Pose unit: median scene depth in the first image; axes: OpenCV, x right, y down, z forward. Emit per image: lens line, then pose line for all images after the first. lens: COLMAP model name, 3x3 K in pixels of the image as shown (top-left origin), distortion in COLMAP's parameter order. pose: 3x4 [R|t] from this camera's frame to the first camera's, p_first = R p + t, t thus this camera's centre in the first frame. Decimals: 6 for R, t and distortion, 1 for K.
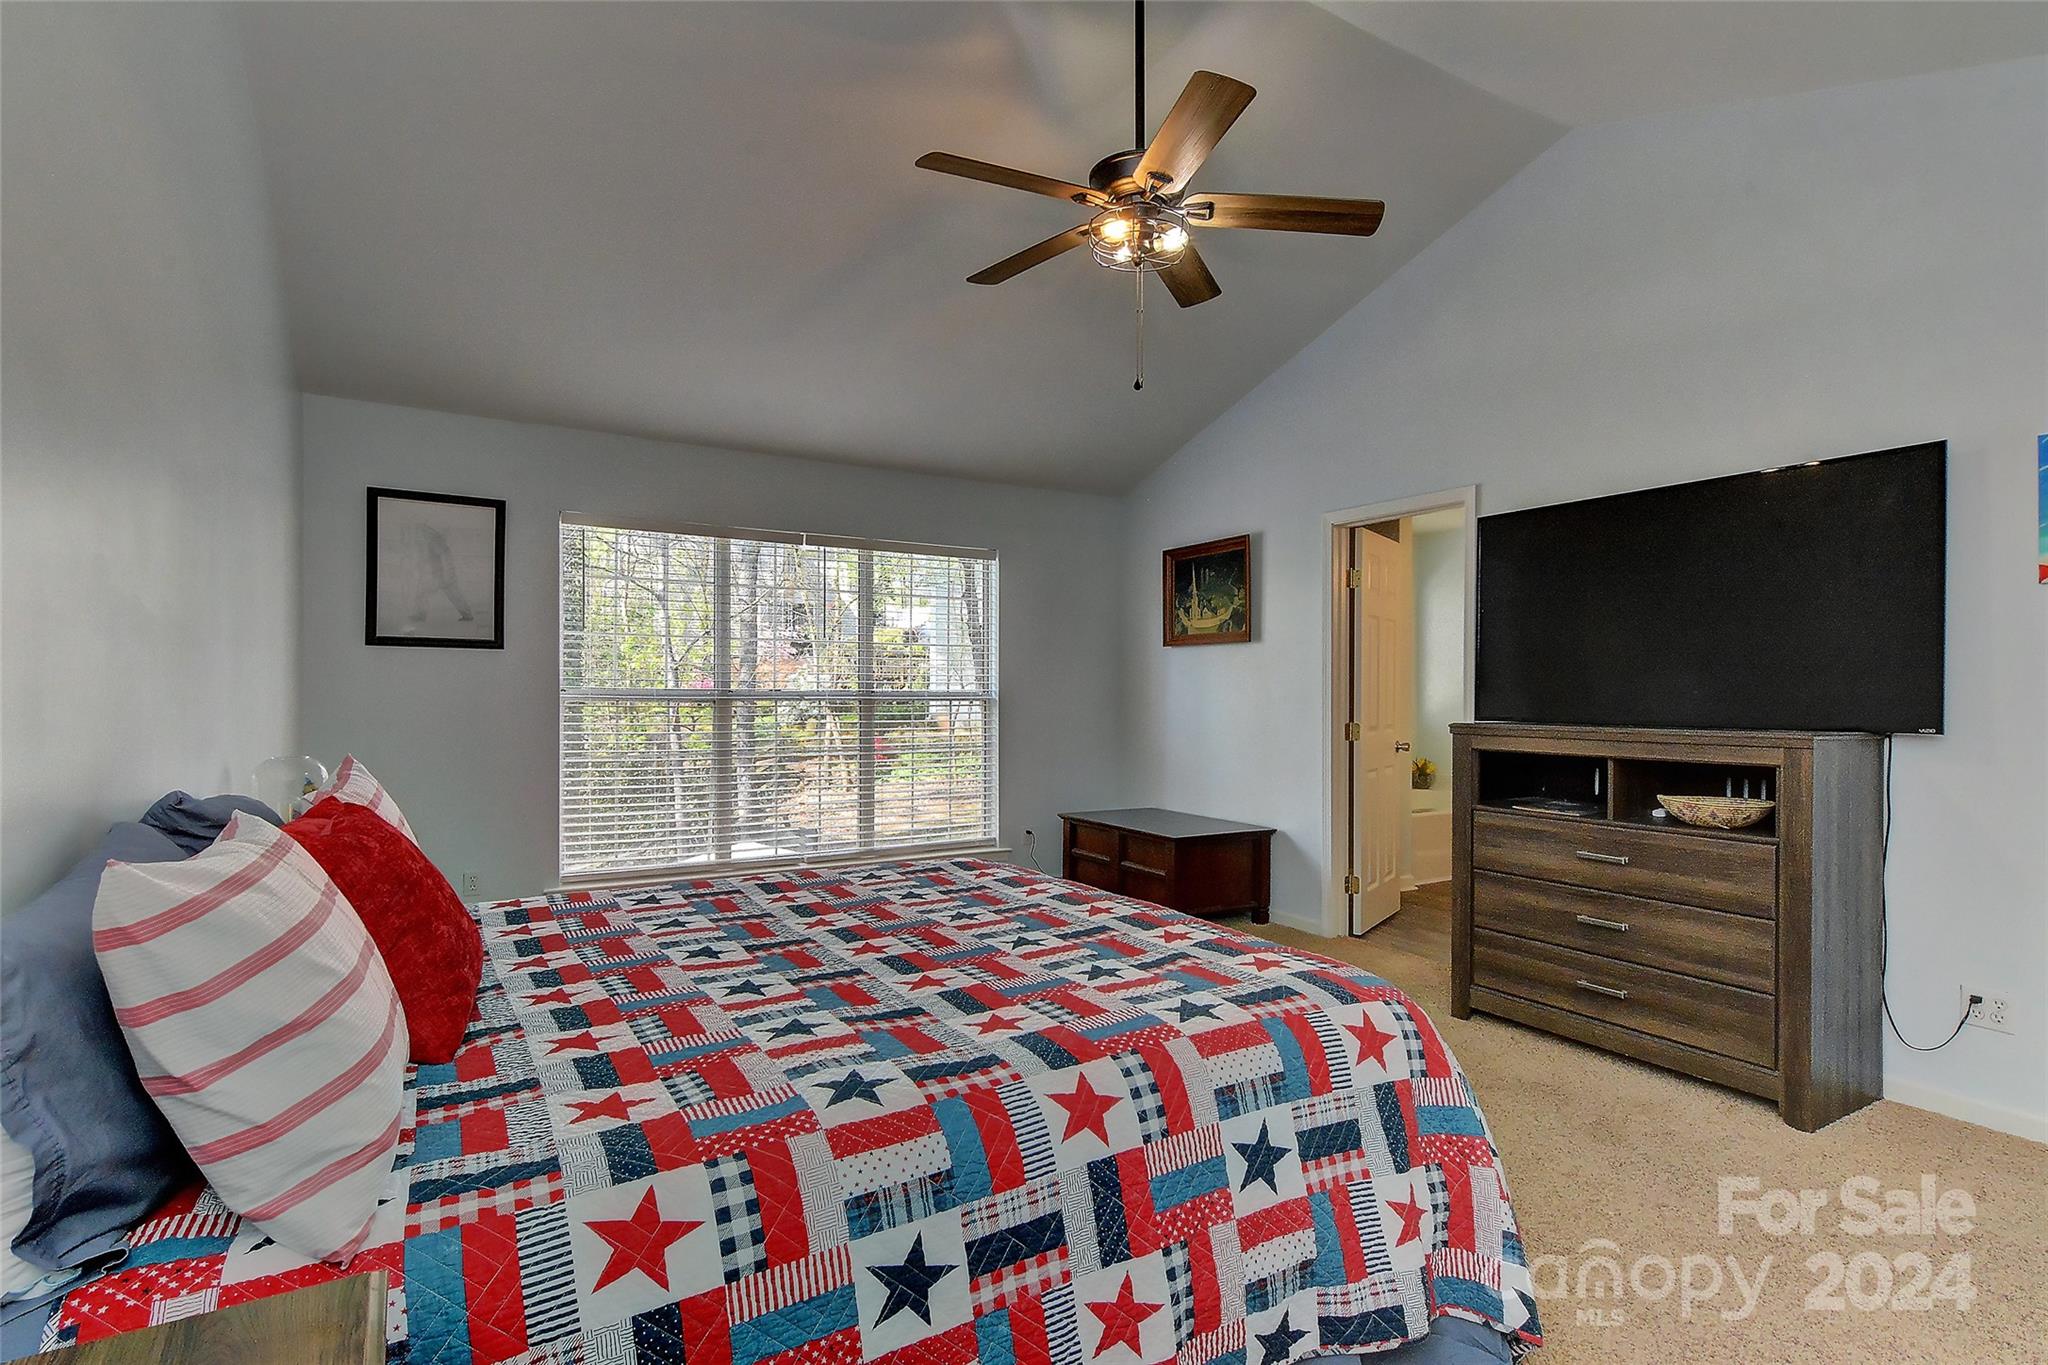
lens RADIAL K [[986.6, 0, 1003.5], [0, 986.6, 687.4], [0, 0, 1]] dist [0.004621, -0.000975]
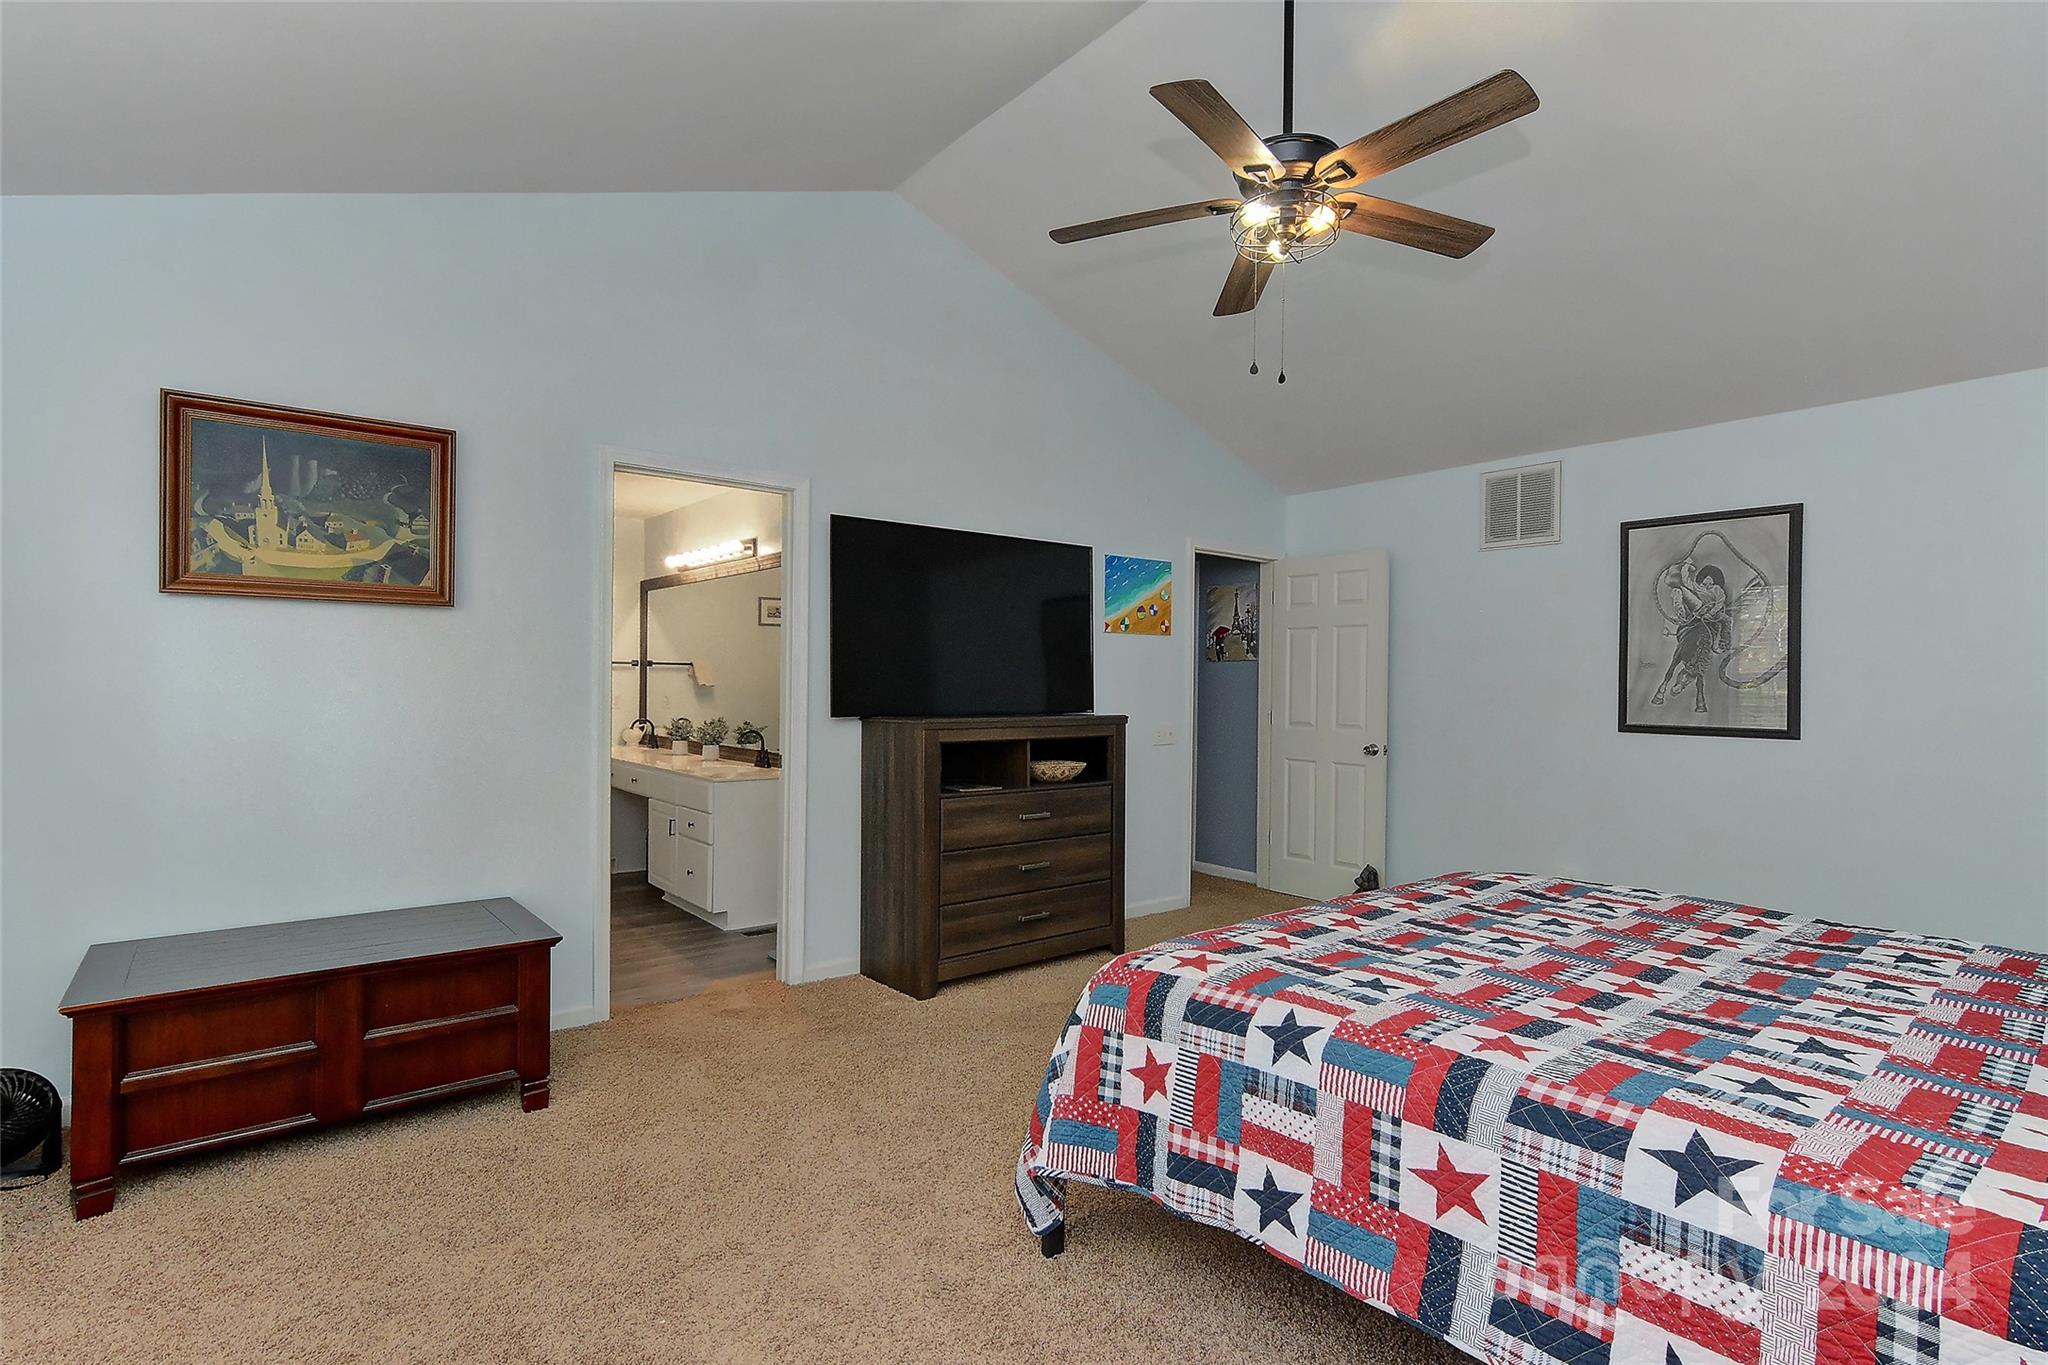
lens RADIAL K [[986.6, 0, 1001.4], [0, 986.6, 686.3], [0, 0, 1]] dist [0.004621, -0.000975]
pose [[-0.126788, -0.003856, 0.991922, -0.616904], [-0.010815, 0.999938, 0.002505, -0.001774], [-0.991871, -0.010410, -0.126821, 1.104884]]
